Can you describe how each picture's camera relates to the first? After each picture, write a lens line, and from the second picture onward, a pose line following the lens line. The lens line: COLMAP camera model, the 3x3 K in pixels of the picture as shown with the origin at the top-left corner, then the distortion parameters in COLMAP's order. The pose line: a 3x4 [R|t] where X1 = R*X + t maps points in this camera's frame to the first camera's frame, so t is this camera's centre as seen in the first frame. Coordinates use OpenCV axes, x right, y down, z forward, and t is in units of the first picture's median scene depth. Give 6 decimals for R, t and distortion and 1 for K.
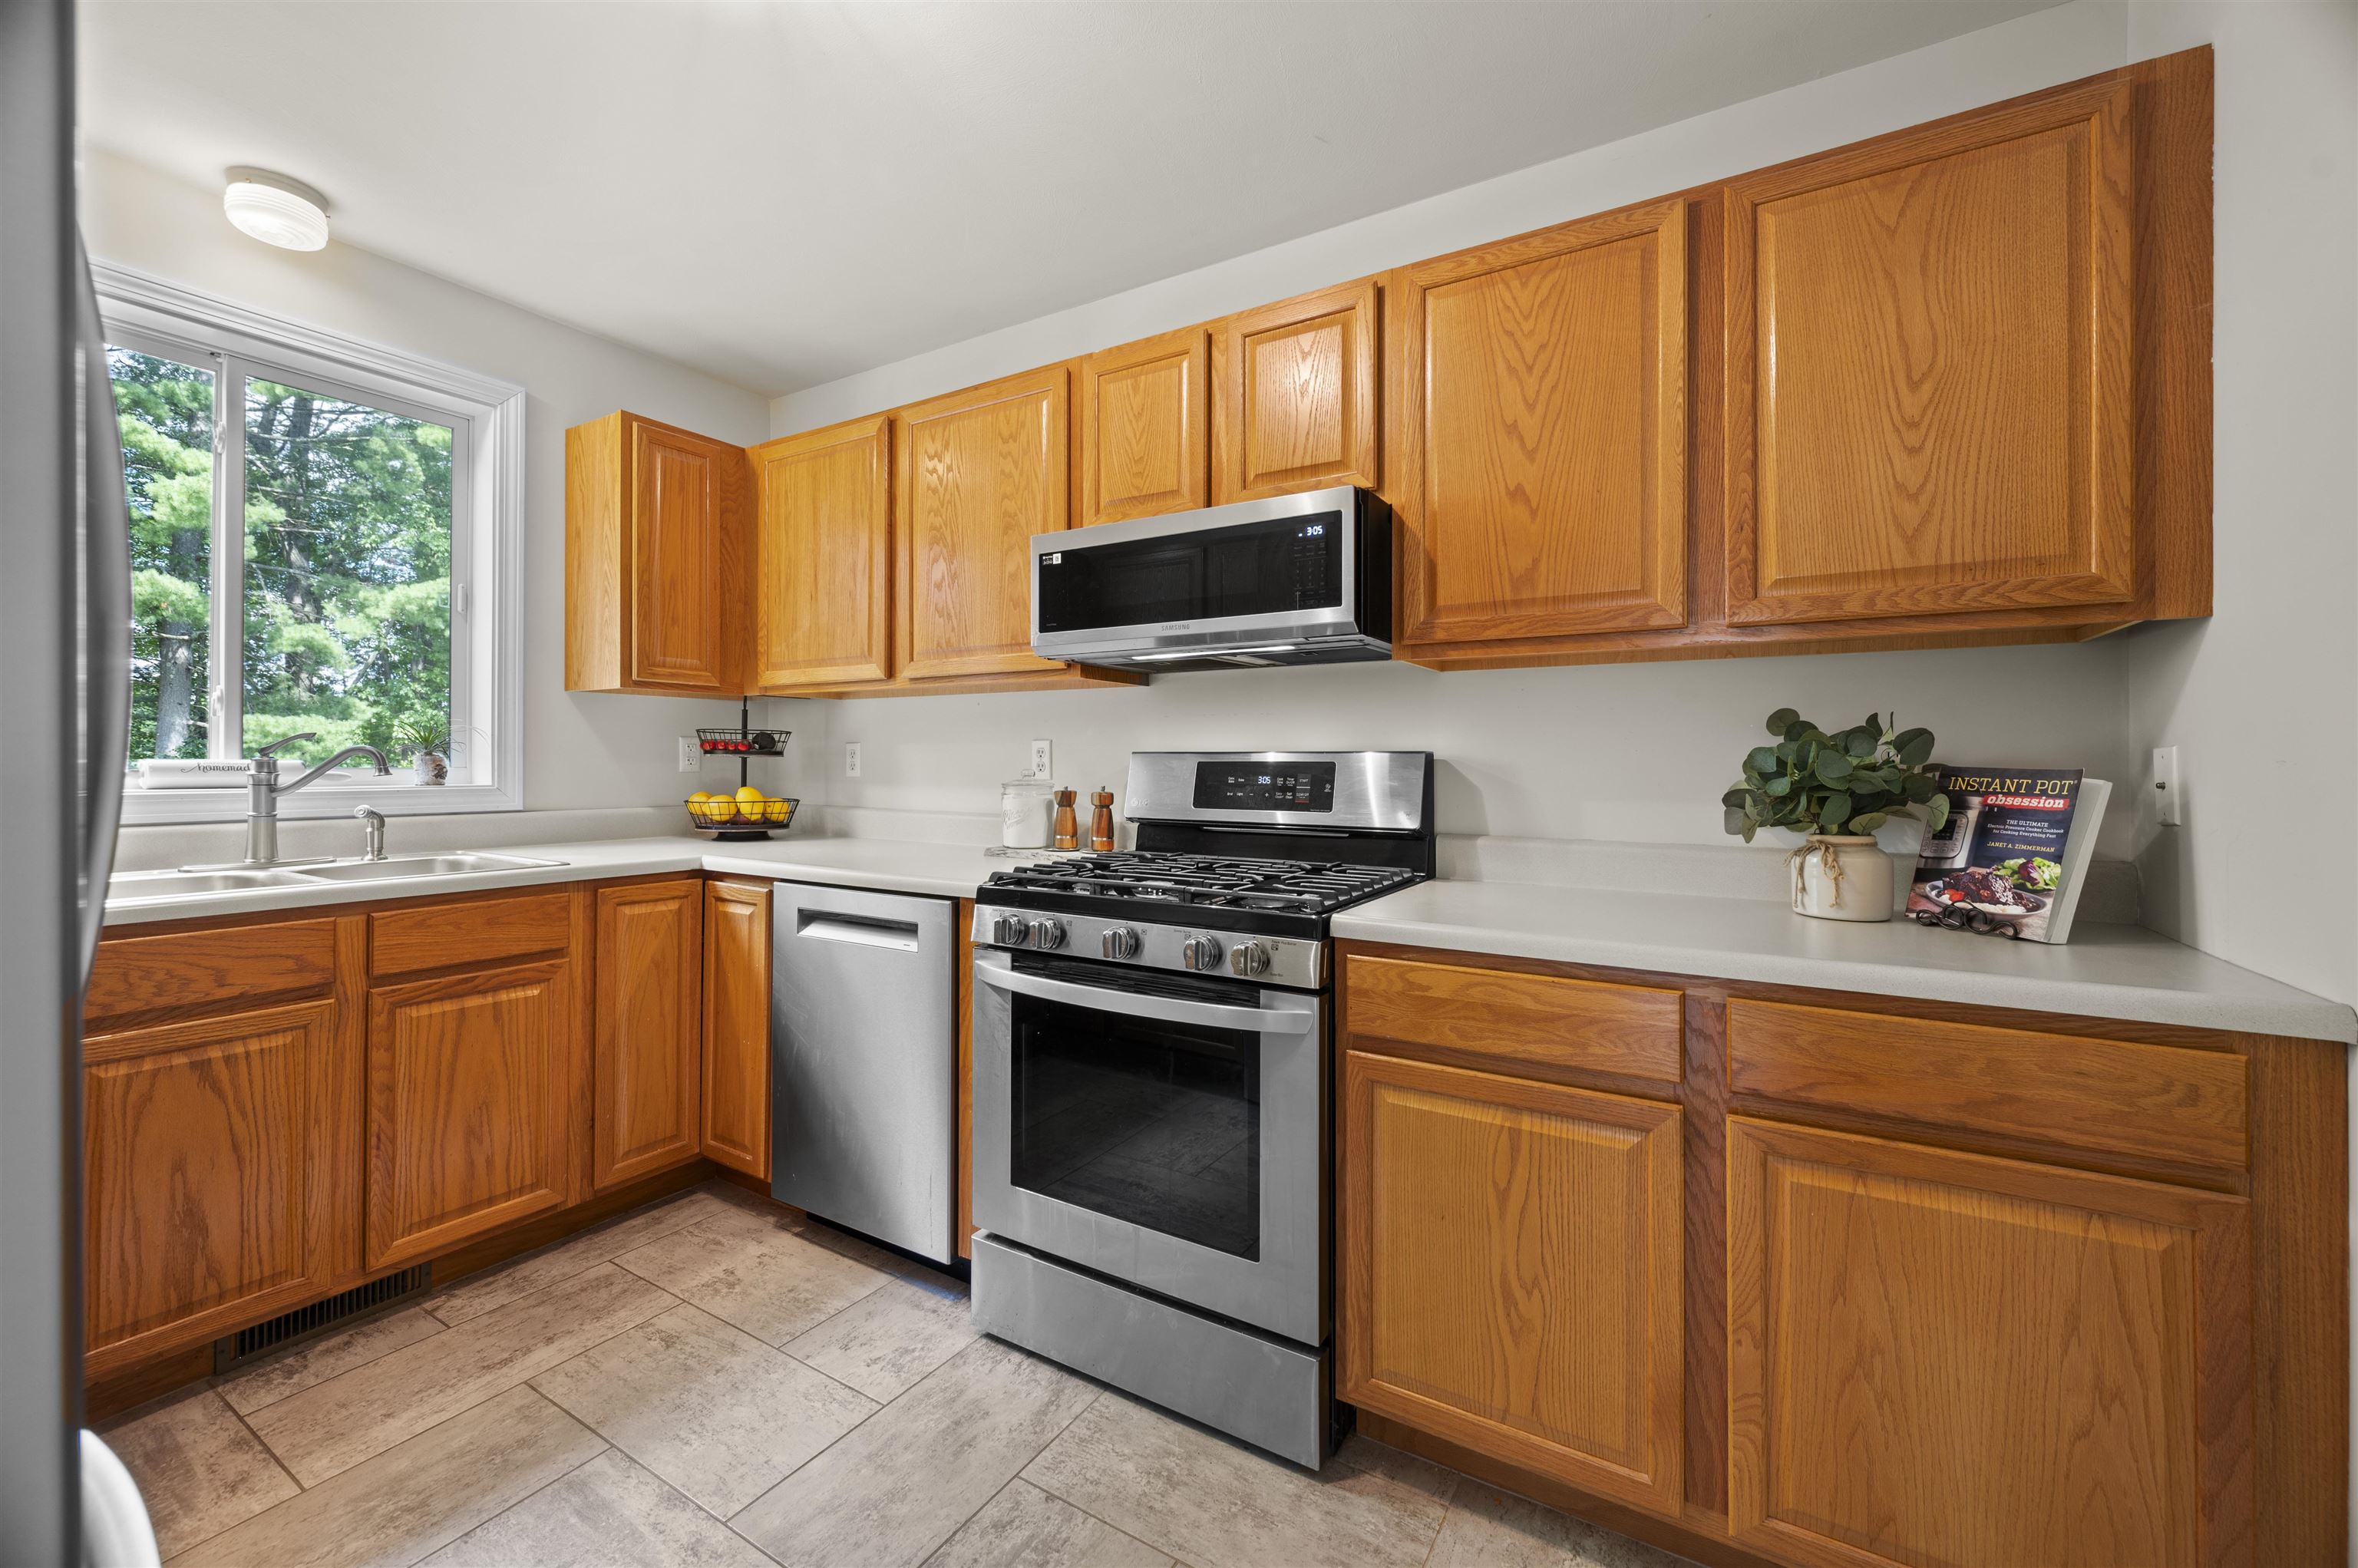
lens RADIAL K [[940.7, 0, 1176.6], [0, 940.7, 779.9], [0, 0, 1]] dist [-0.001276, -0.000317]
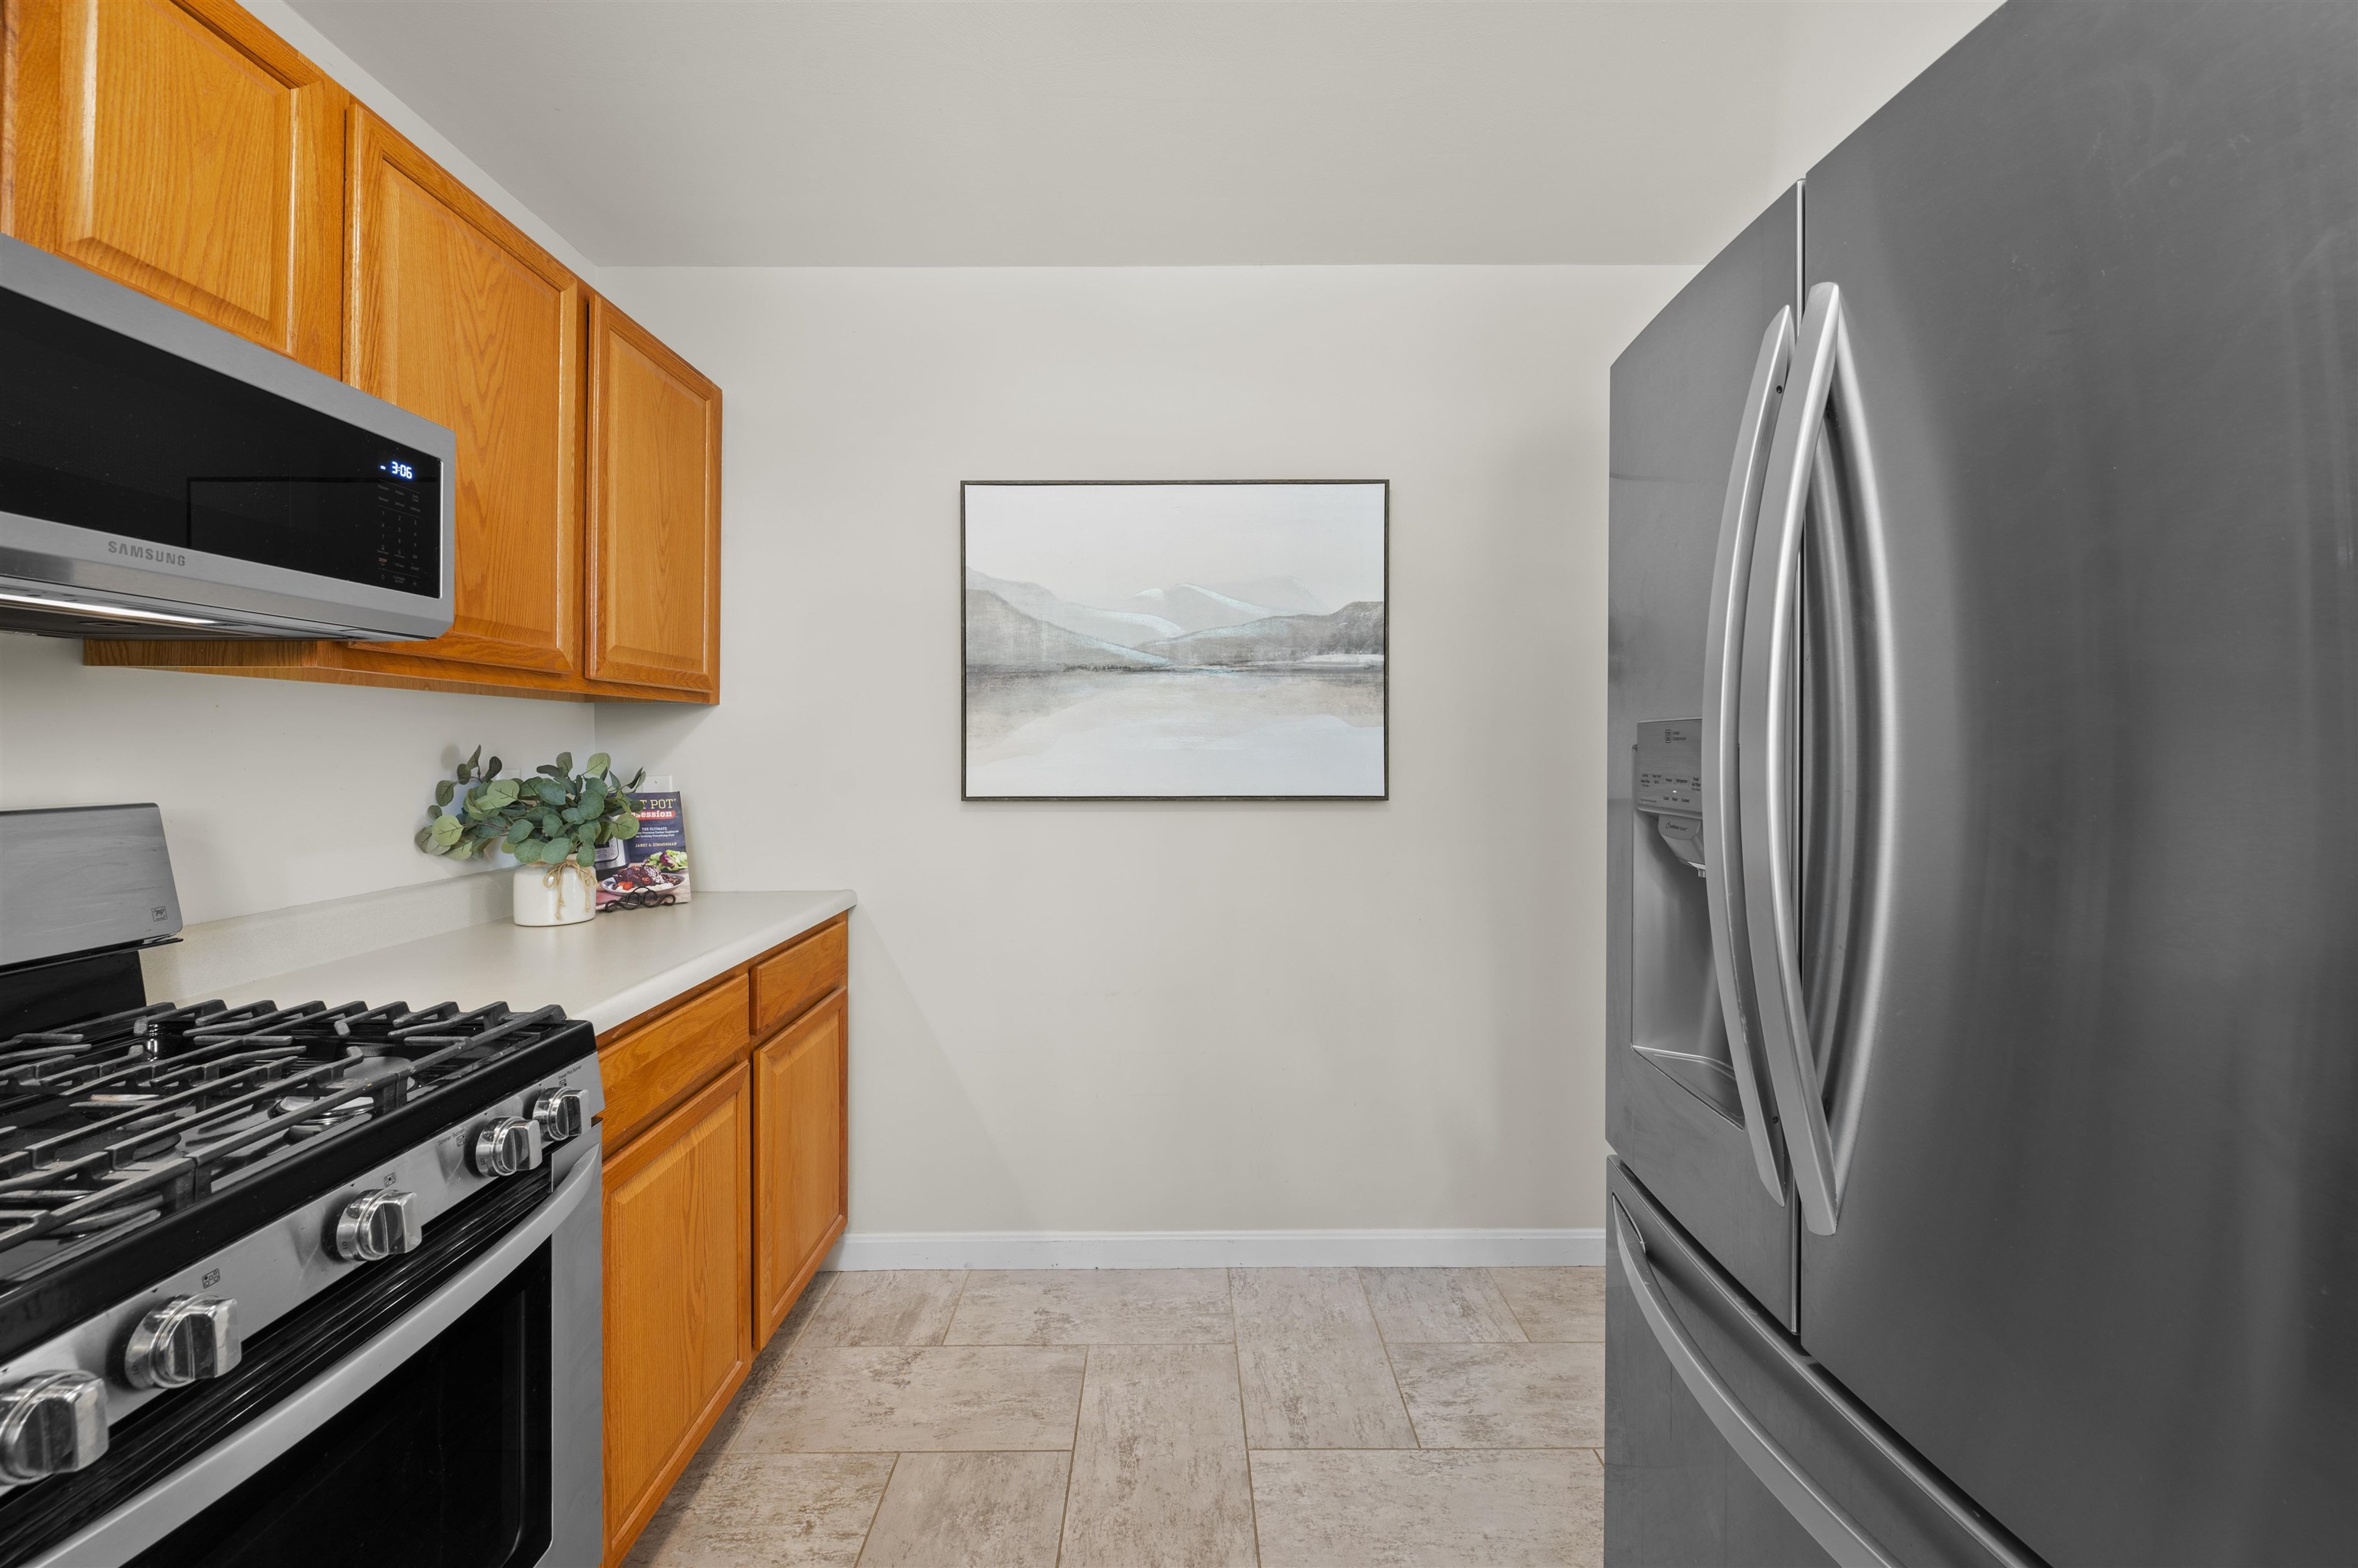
lens RADIAL K [[969.1, 0, 1191.1], [0, 969.1, 783.9], [0, 0, 1]] dist [0.002286, -0.003617]
pose [[-0.529154, -0.036047, 0.847760, -0.812673], [0.012612, 0.998653, 0.050335, -0.087485], [-0.848432, 0.037327, -0.527987, 1.026963]]
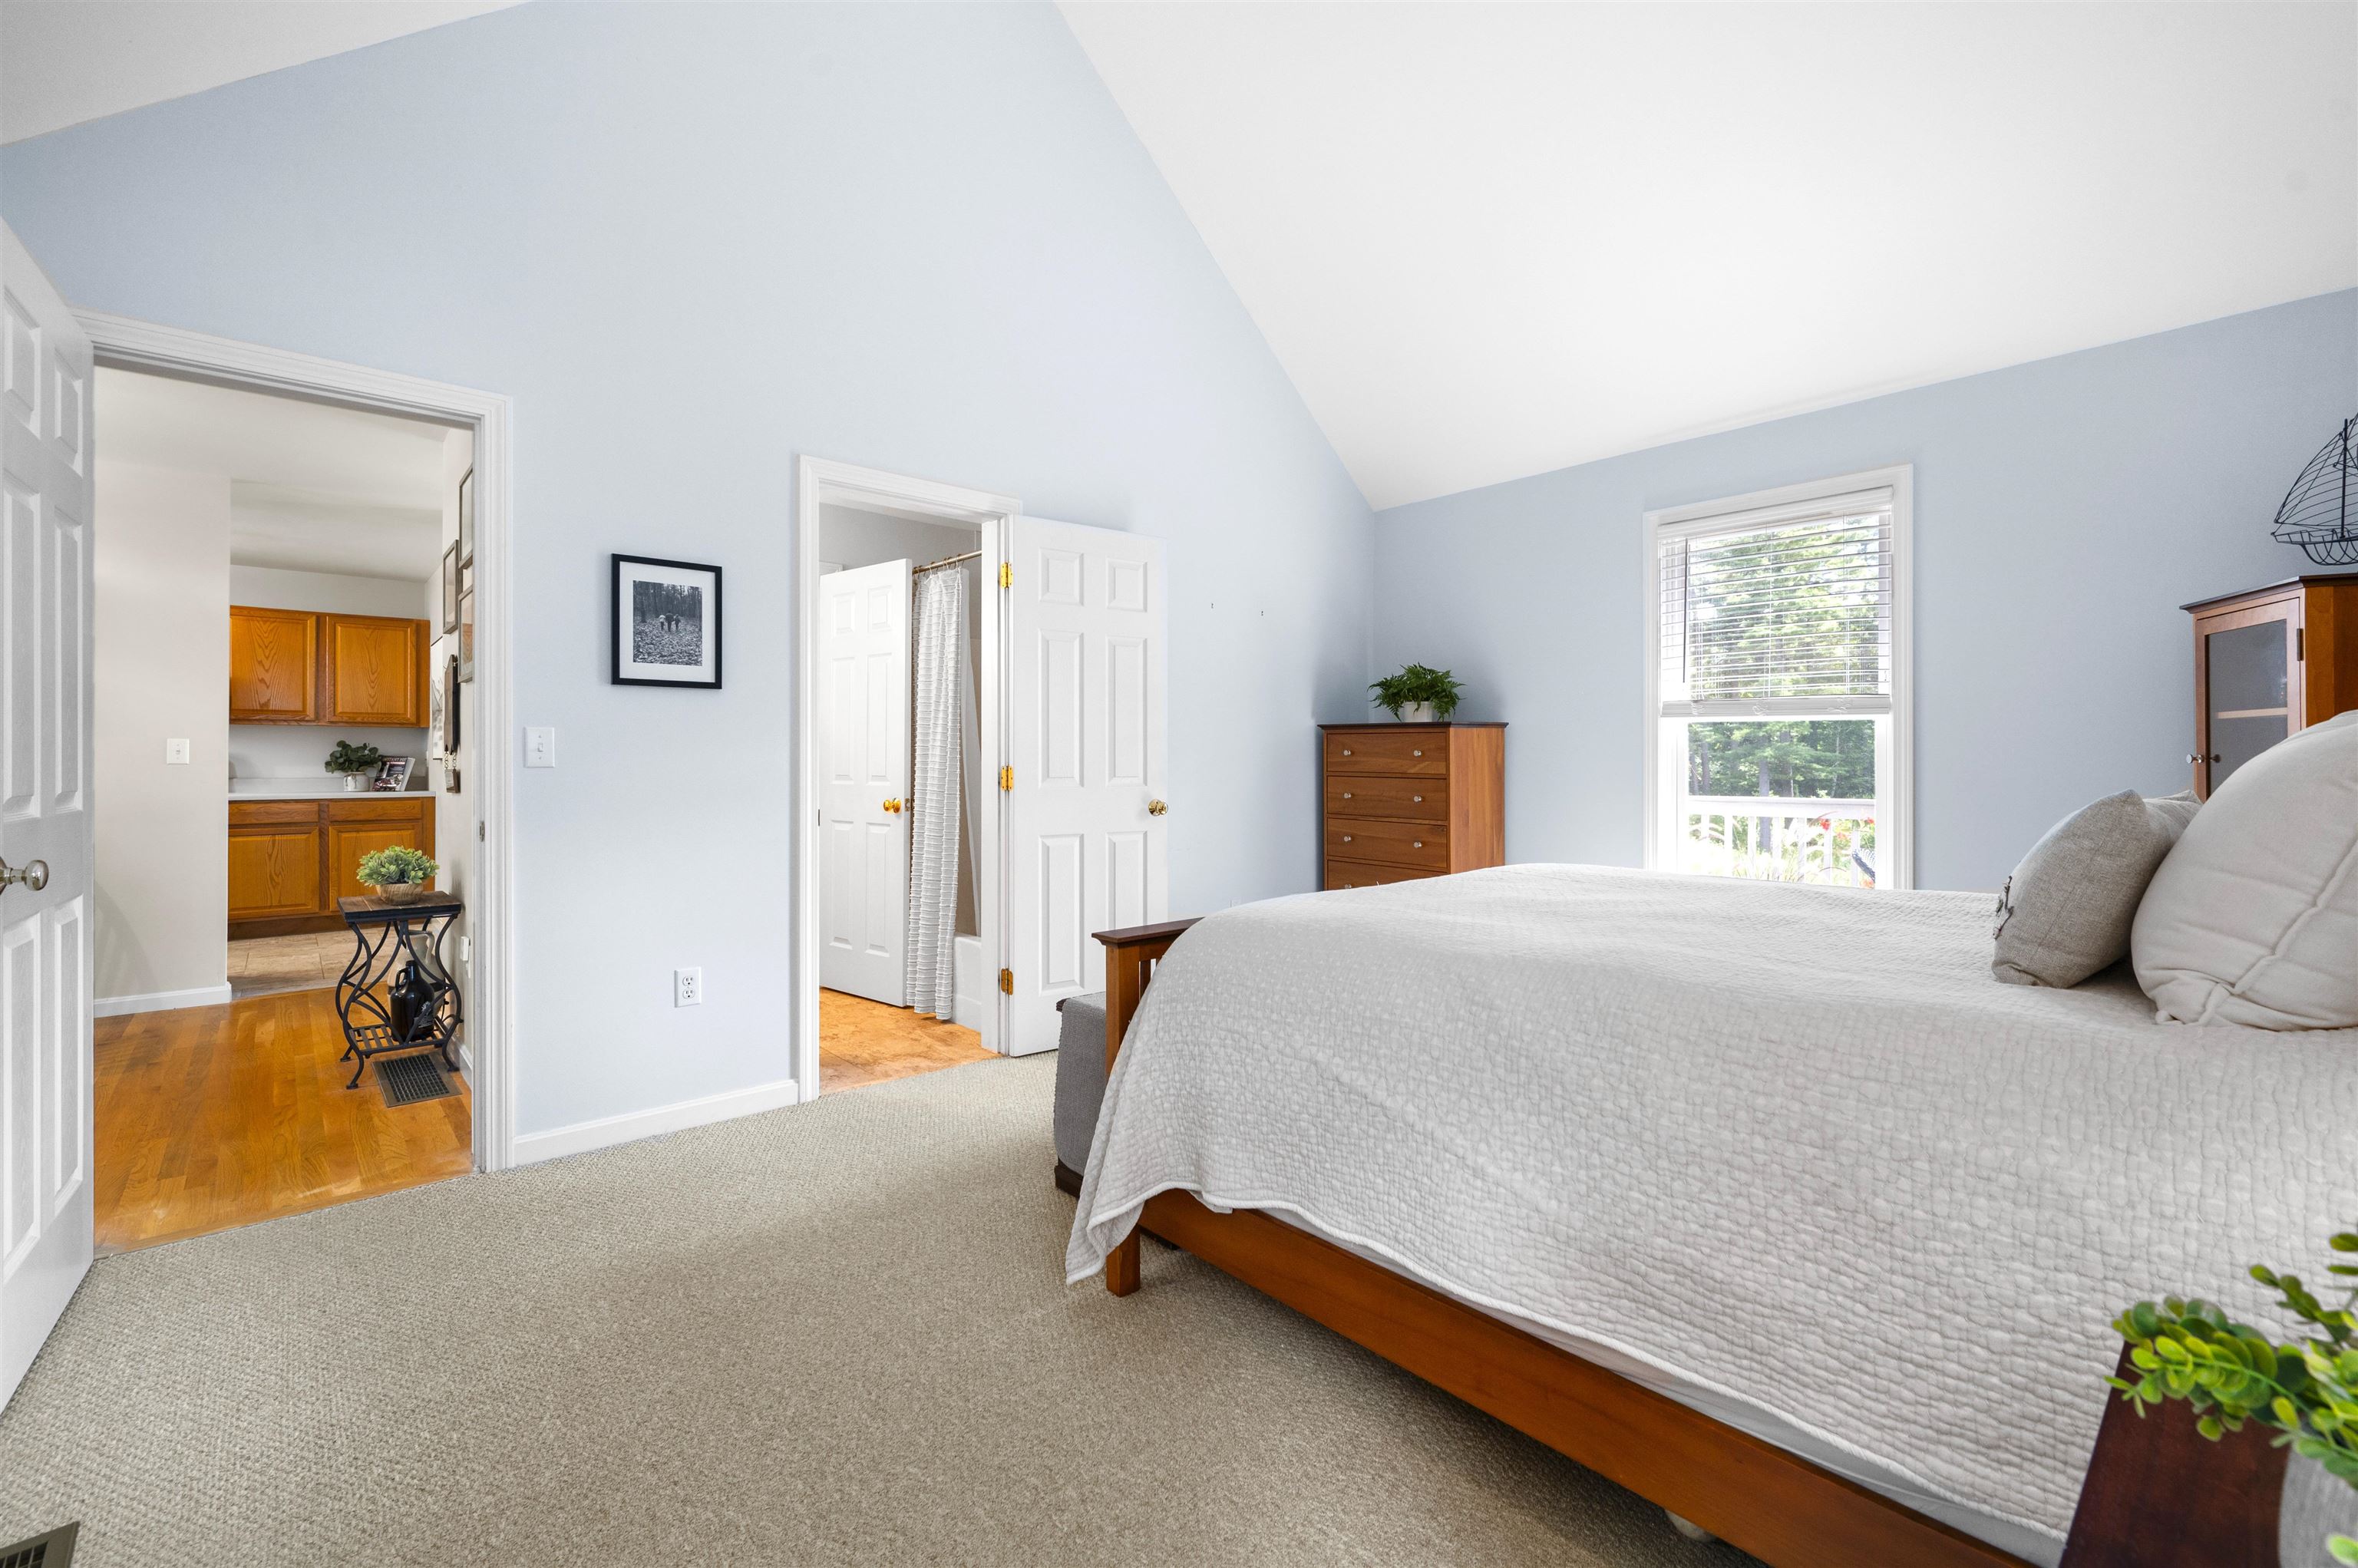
lens RADIAL K [[1002.2, 0, 1178.5], [0, 1002.2, 742.5], [0, 0, 1]] dist [-0.000772, -0.000064]
pose [[0.286613, 0.016457, 0.957905, -2.524539], [0.016468, 0.999620, -0.022101, 0.087400], [-0.957905, 0.022110, 0.286233, -3.794602]]
